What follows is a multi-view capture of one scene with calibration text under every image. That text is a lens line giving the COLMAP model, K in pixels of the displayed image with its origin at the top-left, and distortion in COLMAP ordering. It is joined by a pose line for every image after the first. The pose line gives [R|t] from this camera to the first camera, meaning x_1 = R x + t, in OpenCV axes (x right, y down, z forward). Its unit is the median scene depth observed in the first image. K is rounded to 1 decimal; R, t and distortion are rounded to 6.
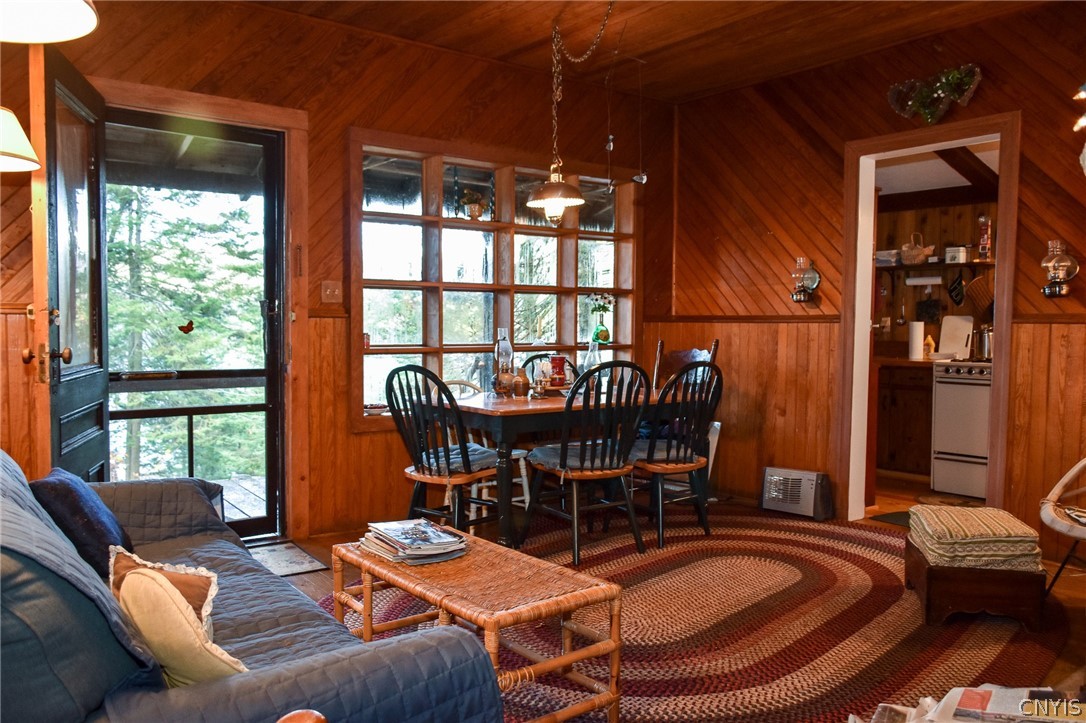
lens RADIAL K [[839.3, 0, 541.8], [0, 839.3, 362.3], [0, 0, 1]] dist [-0.016677, 0.009653]
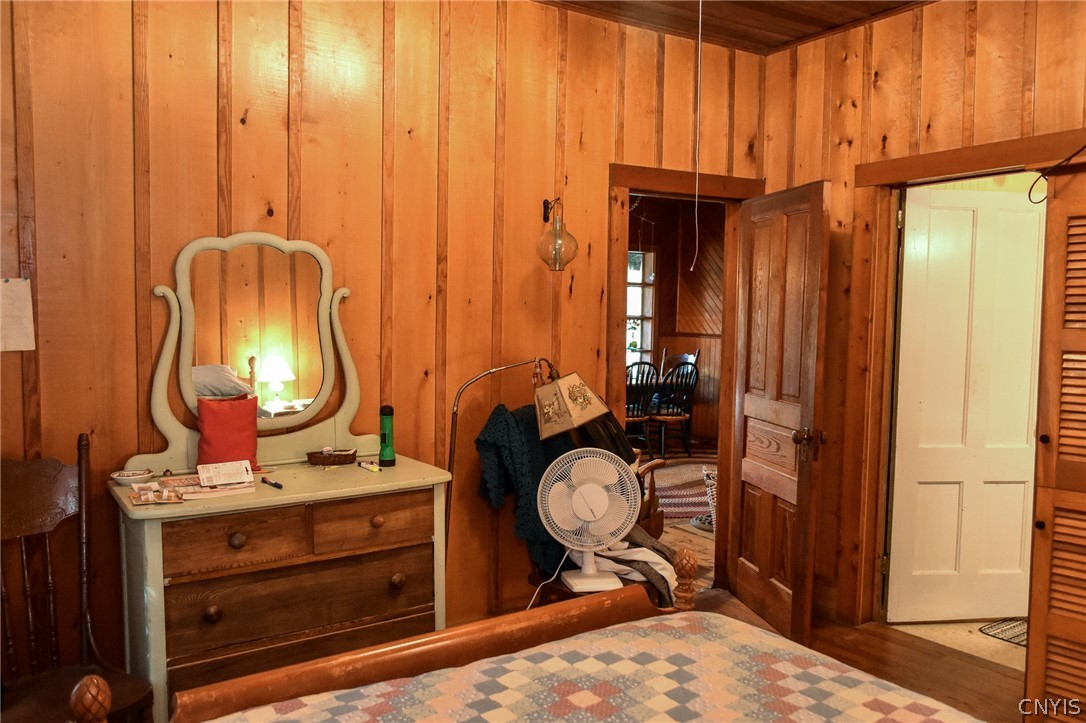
lens RADIAL K [[839.3, 0, 541.8], [0, 839.3, 363.8], [0, 0, 1]] dist [-0.016677, 0.009653]
pose [[0.999417, 0.014131, -0.031090, -0.061800], [-0.013833, 0.999857, 0.009764, -0.009170], [0.031223, -0.009328, 0.999469, -0.729115]]
